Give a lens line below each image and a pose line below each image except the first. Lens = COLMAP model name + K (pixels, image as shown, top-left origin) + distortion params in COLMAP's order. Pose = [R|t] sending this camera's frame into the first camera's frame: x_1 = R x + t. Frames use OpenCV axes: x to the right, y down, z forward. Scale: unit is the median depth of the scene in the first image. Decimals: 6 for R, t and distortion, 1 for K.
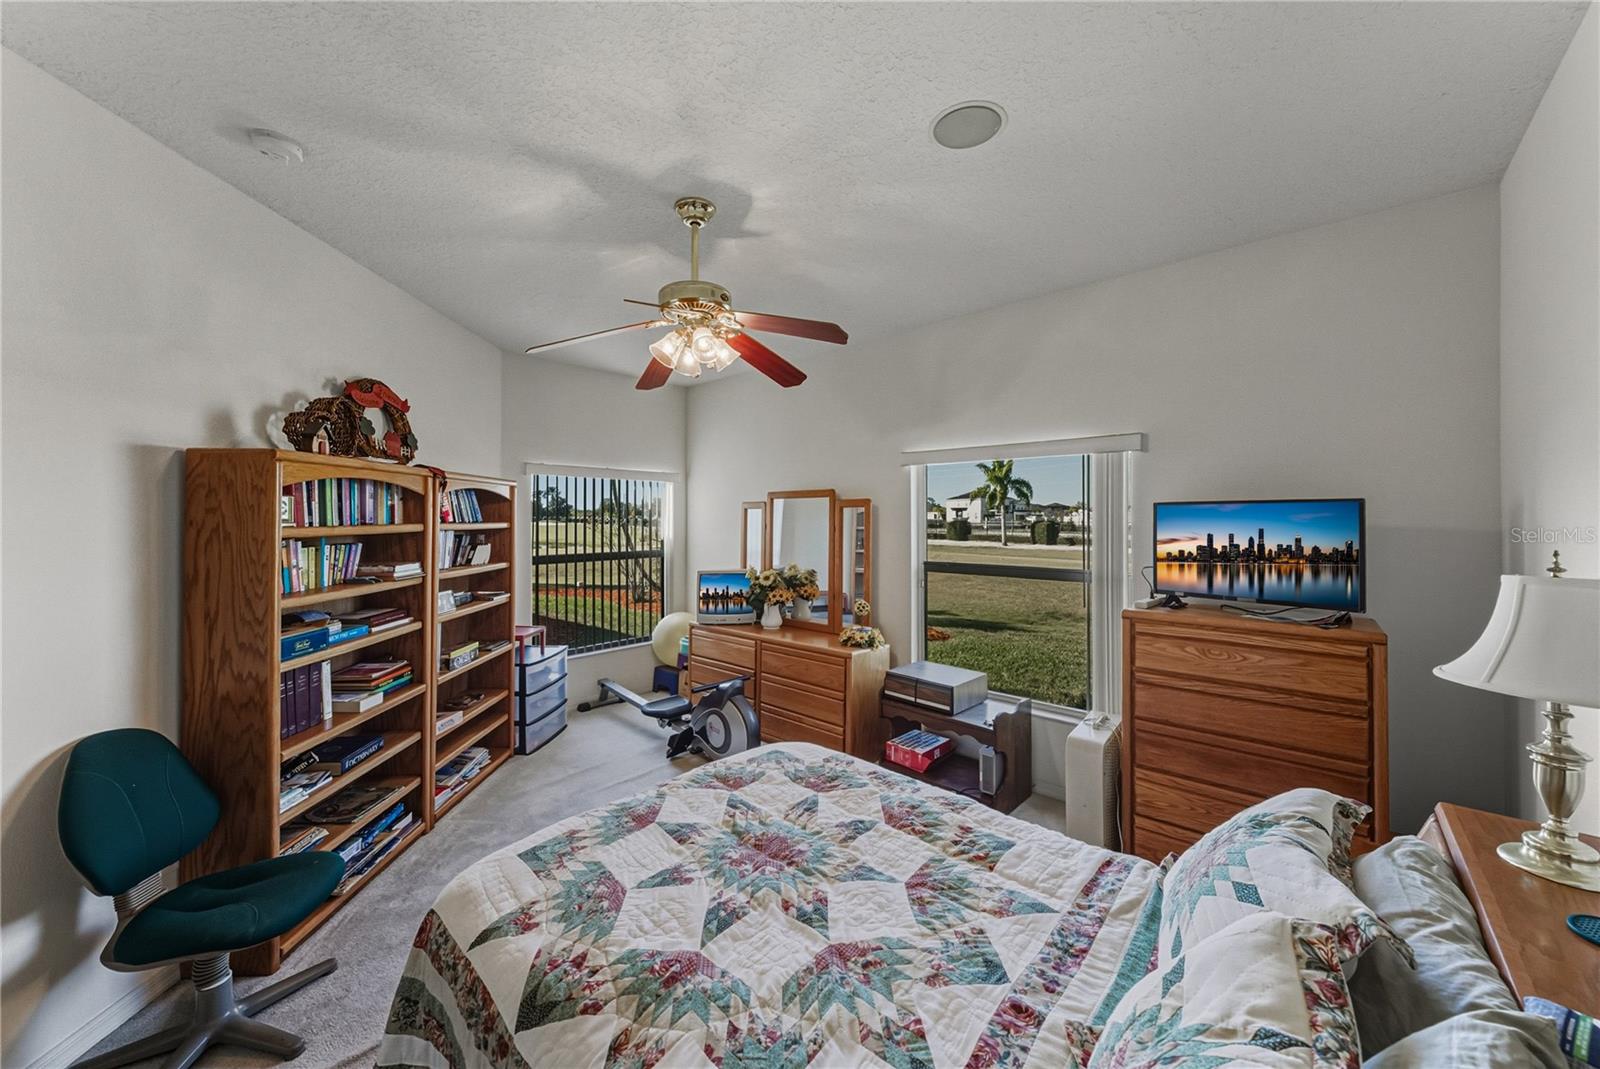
lens RADIAL K [[579.3, 0, 811.7], [0, 579.3, 519.8], [0, 0, 1]] dist [-0.002357, 0.001066]
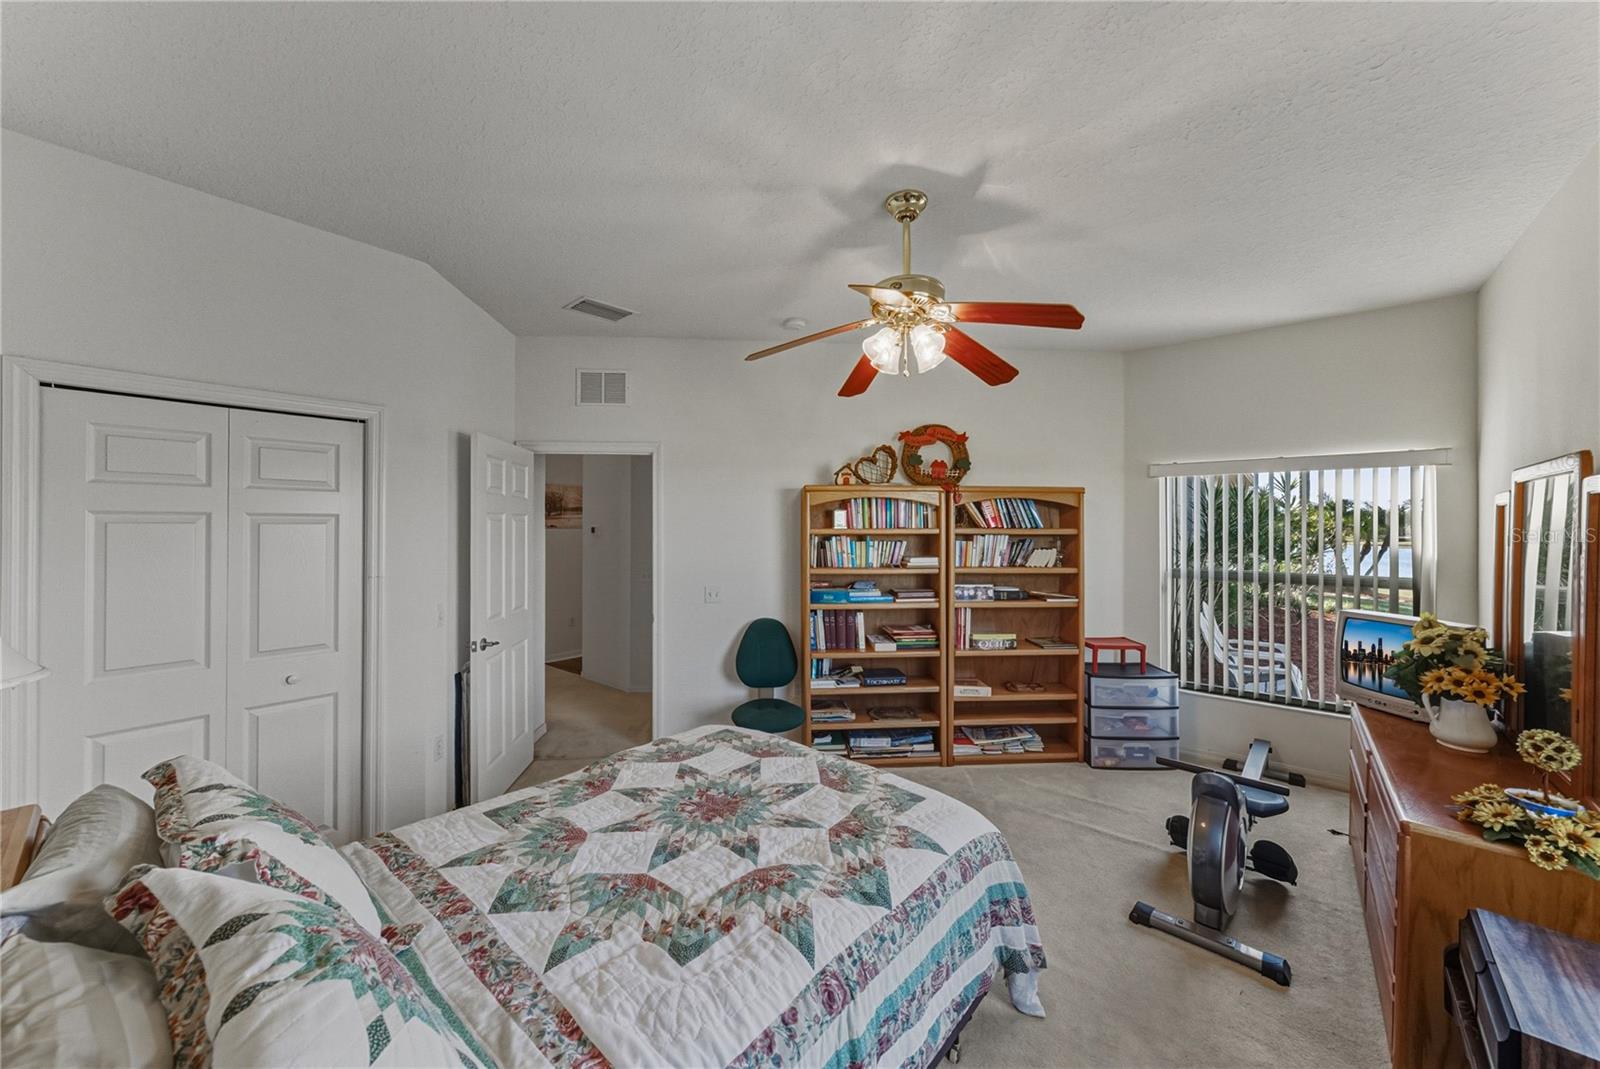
lens RADIAL K [[579.3, 0, 809.6], [0, 579.3, 529.9], [0, 0, 1]] dist [-0.002357, 0.001066]
pose [[0.029677, 0.005459, -0.999545, 0.782997], [-0.007025, 0.999962, 0.005253, 0.008188], [0.999535, 0.006865, 0.029714, 0.826455]]
